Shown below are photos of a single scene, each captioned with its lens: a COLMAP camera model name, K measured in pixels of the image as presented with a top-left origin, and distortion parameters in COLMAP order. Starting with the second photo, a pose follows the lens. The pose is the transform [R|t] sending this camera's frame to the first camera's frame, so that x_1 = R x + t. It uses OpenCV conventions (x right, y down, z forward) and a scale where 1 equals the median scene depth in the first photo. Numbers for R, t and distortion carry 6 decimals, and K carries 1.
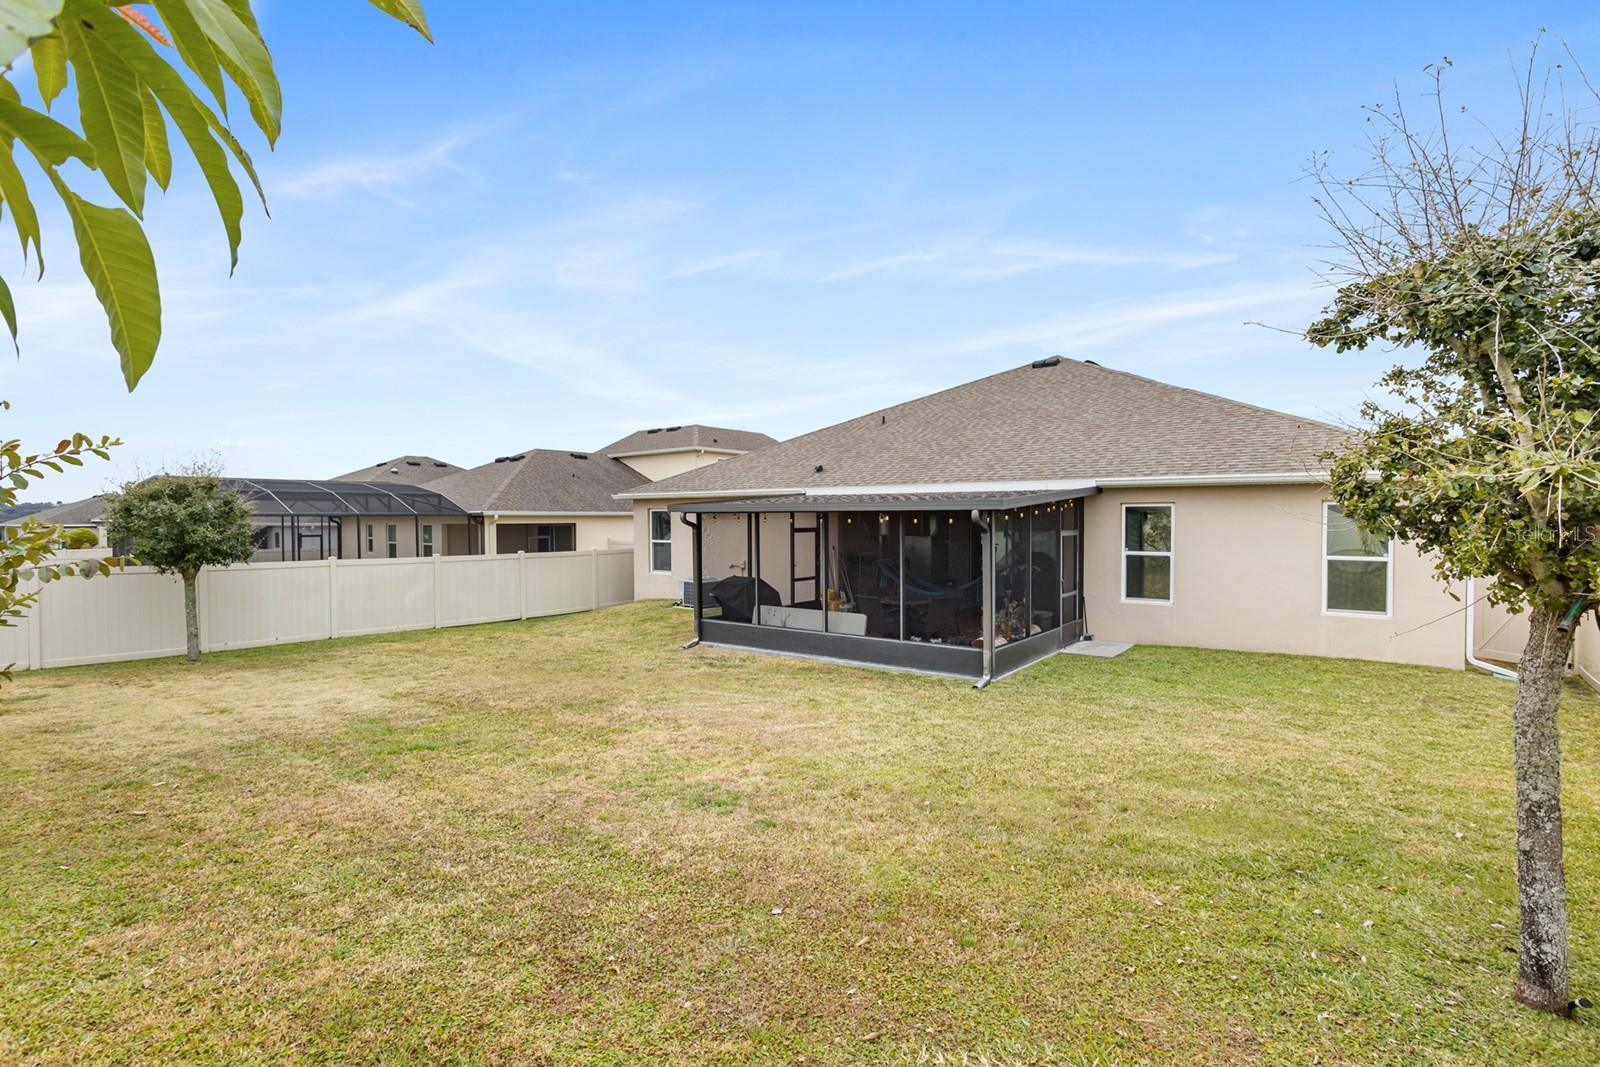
lens RADIAL K [[755.4, 0, 794.6], [0, 755.4, 516.0], [0, 0, 1]] dist [-0.000885, 0.000457]
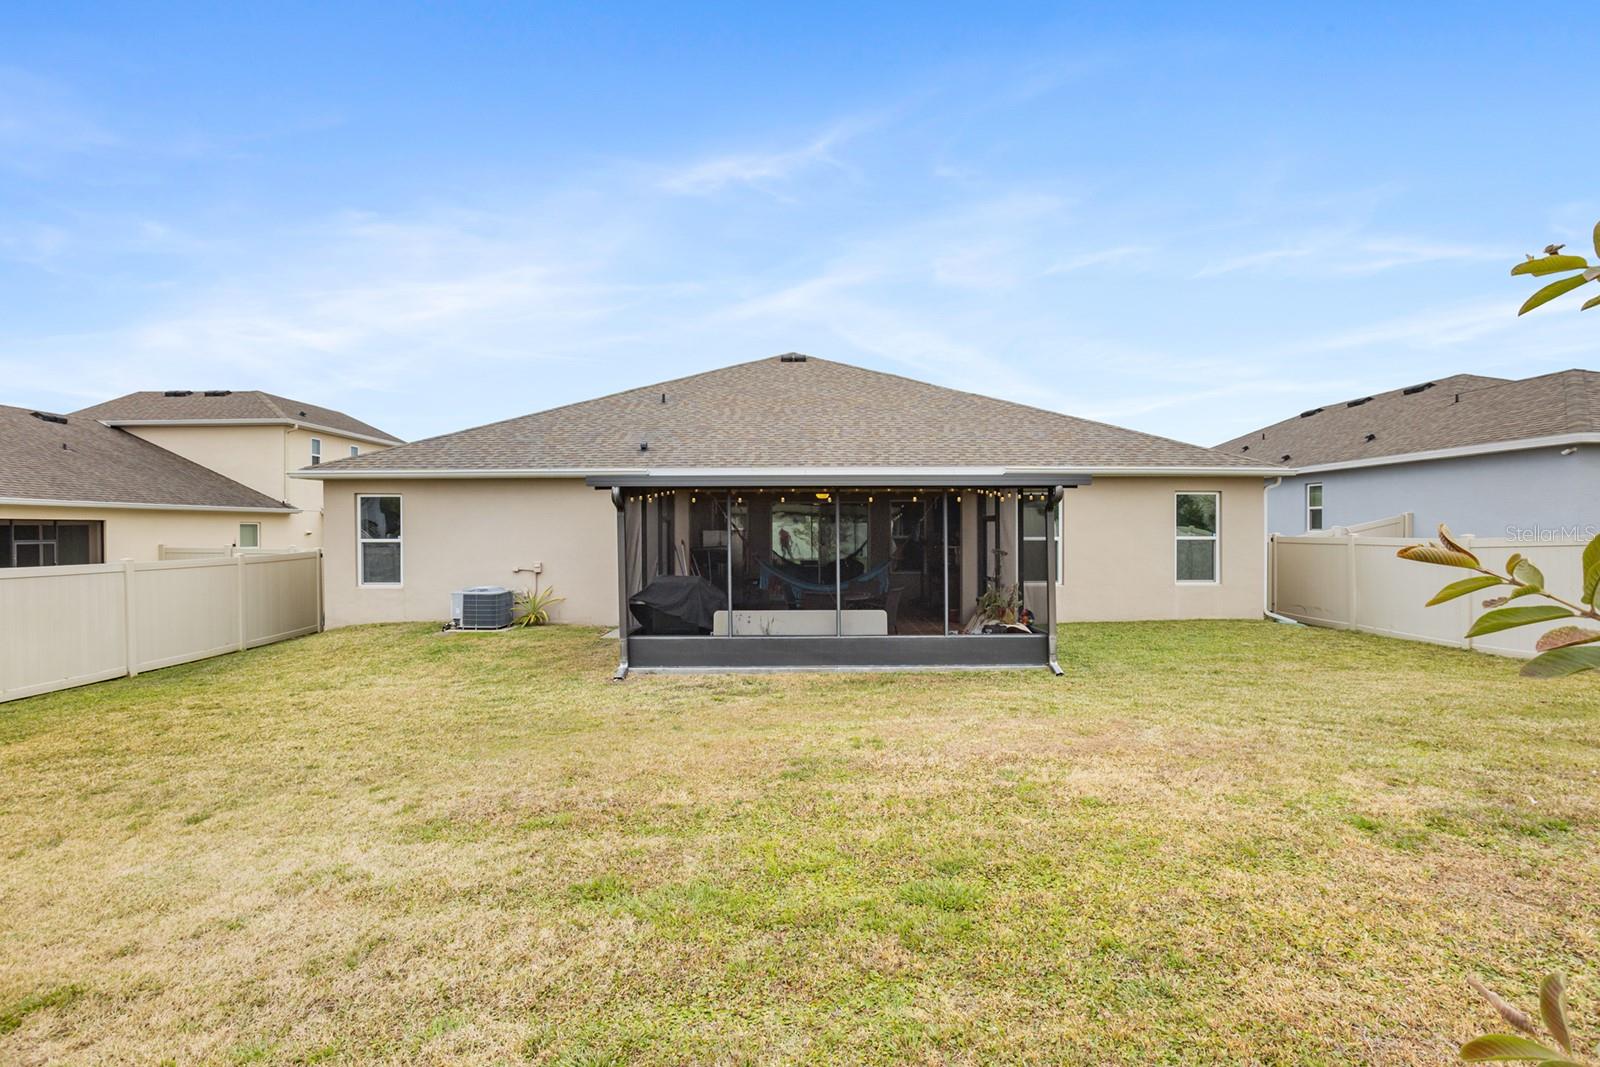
lens RADIAL K [[755.4, 0, 794.6], [0, 755.4, 516.0], [0, 0, 1]] dist [-0.000885, 0.000457]
pose [[0.825089, -0.000443, 0.565002, -0.477602], [-0.000560, 0.999999, 0.001602, 0.014016], [-0.565002, -0.001638, 0.825088, 0.298361]]
